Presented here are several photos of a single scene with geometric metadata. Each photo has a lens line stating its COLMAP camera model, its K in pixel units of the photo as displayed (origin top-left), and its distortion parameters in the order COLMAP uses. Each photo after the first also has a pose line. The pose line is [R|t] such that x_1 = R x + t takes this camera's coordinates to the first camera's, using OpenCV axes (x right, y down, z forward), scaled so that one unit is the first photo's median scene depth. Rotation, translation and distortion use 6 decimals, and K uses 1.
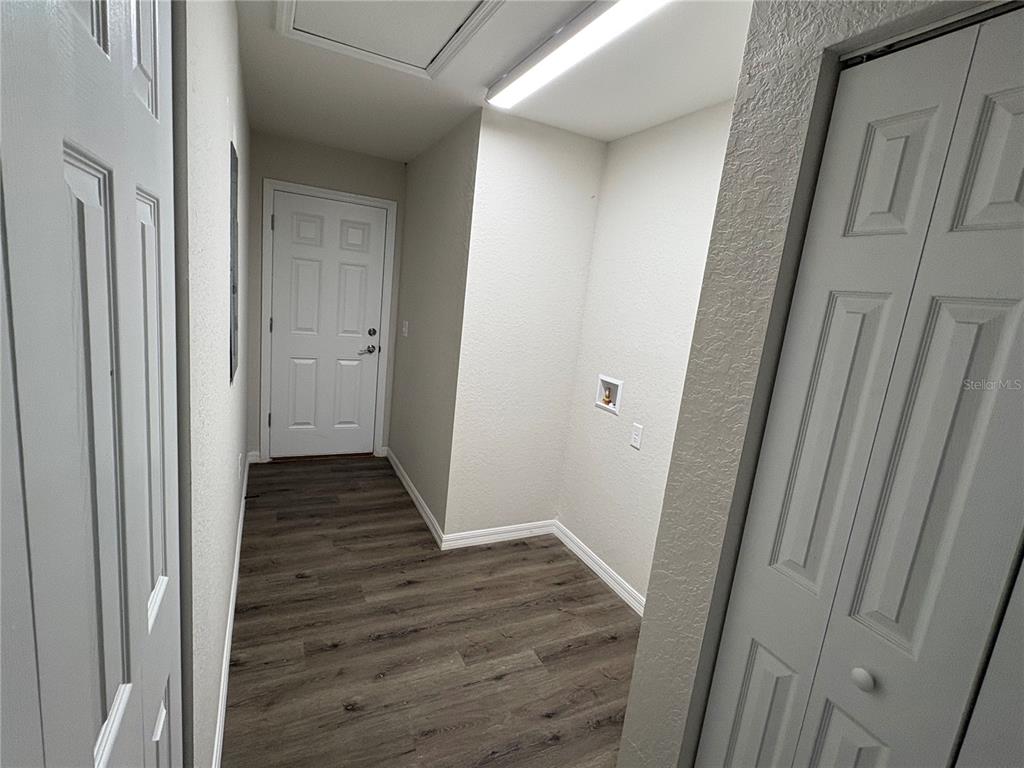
lens RADIAL K [[490.9, 0, 511.8], [0, 490.9, 382.2], [0, 0, 1]] dist [-0.007658, 0.000943]
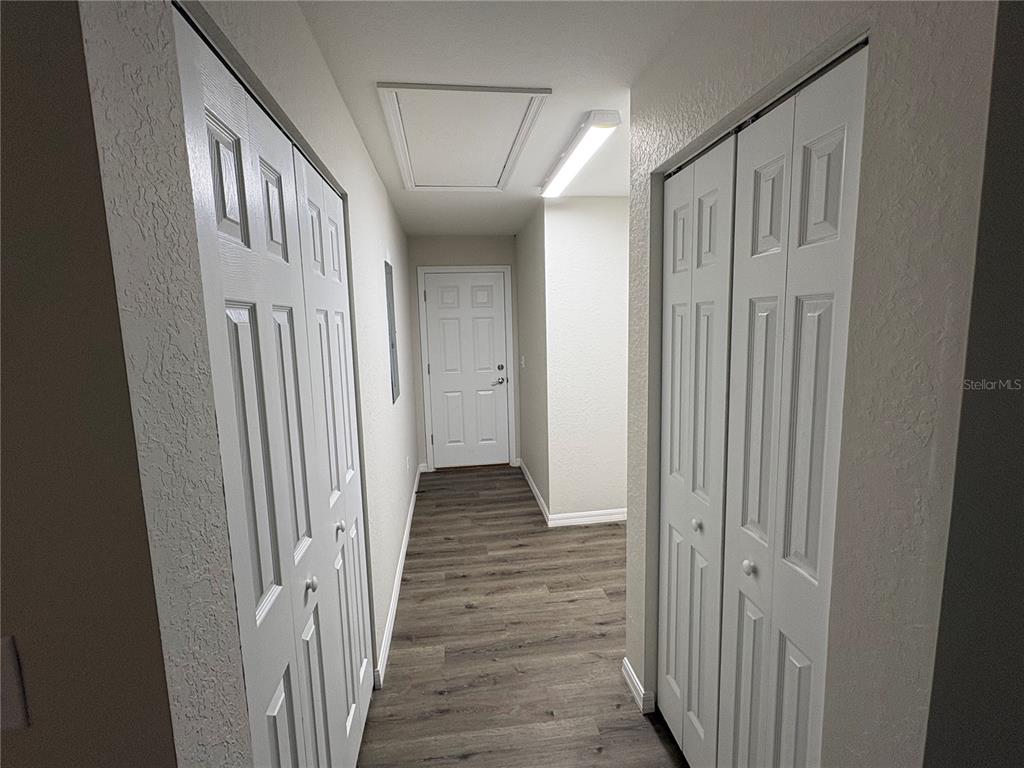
lens RADIAL K [[490.9, 0, 511.4], [0, 490.9, 382.6], [0, 0, 1]] dist [-0.007658, 0.000943]
pose [[0.939062, -0.092812, -0.330980, 0.240686], [0.068872, 0.994136, -0.083366, 0.068515], [0.336776, 0.055491, 0.939948, -0.286560]]
